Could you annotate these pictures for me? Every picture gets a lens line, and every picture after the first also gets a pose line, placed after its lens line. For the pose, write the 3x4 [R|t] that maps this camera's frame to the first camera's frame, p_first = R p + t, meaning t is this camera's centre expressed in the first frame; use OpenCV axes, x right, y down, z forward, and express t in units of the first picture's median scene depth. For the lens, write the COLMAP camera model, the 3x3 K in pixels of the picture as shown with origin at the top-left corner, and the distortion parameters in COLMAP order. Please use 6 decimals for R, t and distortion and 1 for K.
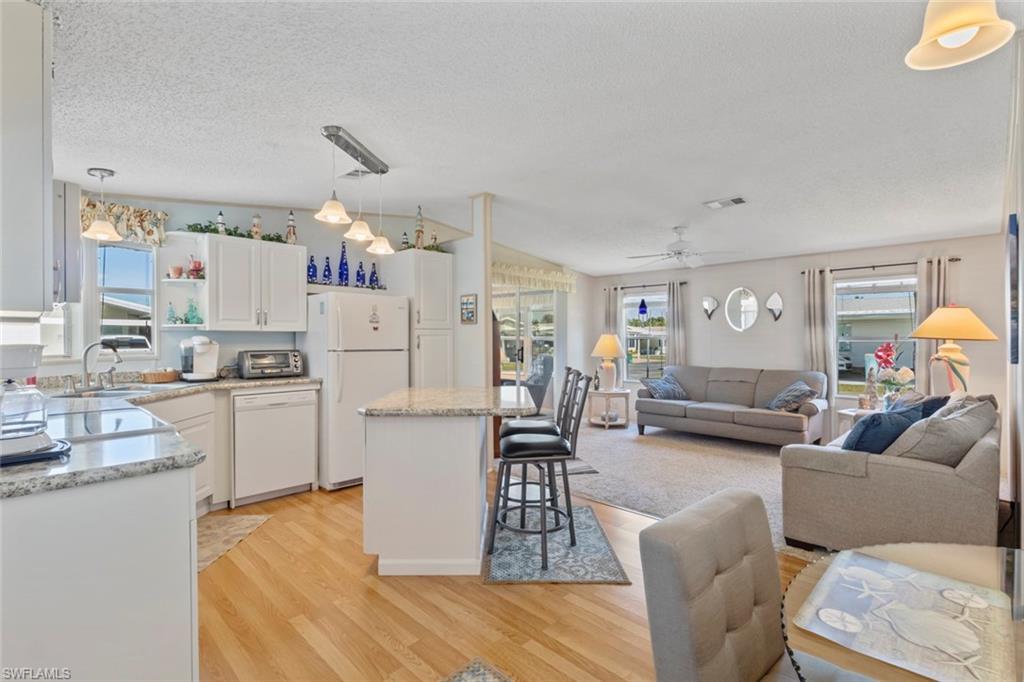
lens RADIAL K [[479.5, 0, 512.0], [0, 479.5, 341.0], [0, 0, 1]] dist [0.000898, 0.000380]
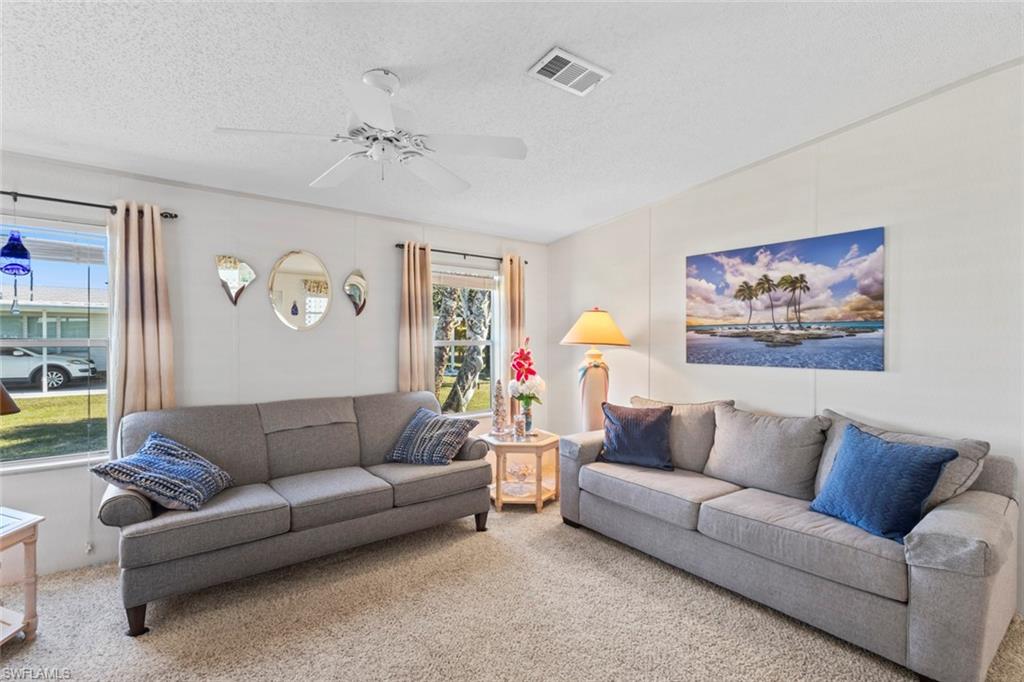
lens RADIAL K [[470.8, 0, 508.0], [0, 470.8, 338.5], [0, 0, 1]] dist [0.001353, 0.000689]
pose [[0.119089, -0.000753, 0.992883, -0.028219], [0.000001, 1.000000, 0.000758, -0.011635], [-0.992884, -0.000089, 0.119089, 0.720790]]
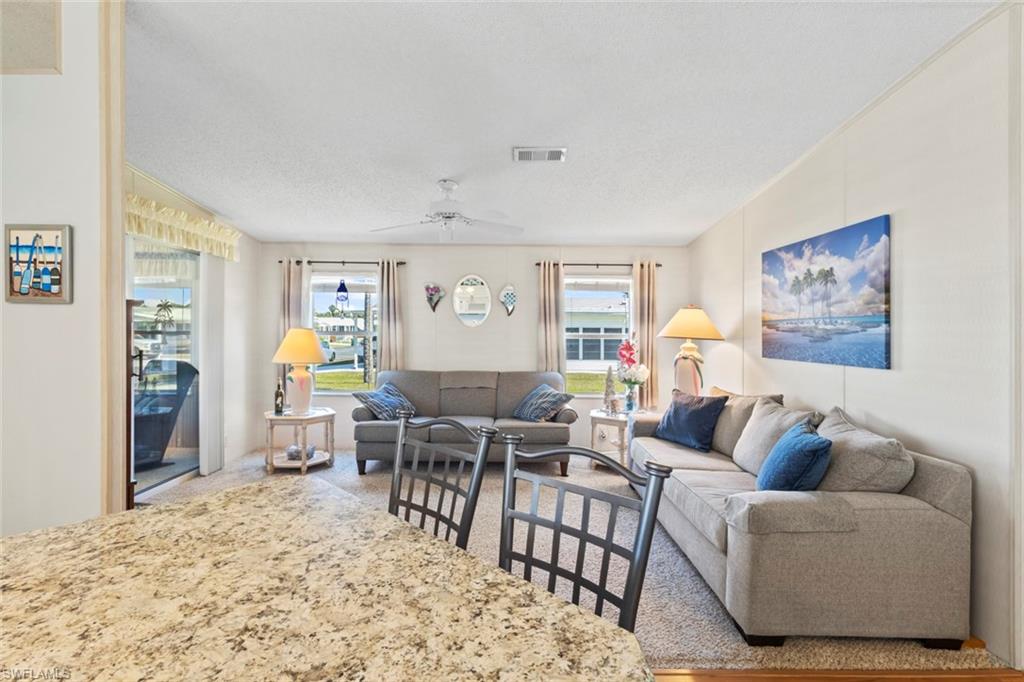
lens RADIAL K [[479.0, 0, 511.4], [0, 479.0, 332.6], [0, 0, 1]] dist [-0.003117, -0.000109]
pose [[0.701560, 0.002154, 0.712607, -0.075095], [-0.004426, 0.999989, 0.001334, -0.011664], [-0.712596, -0.004089, 0.701562, 0.368278]]
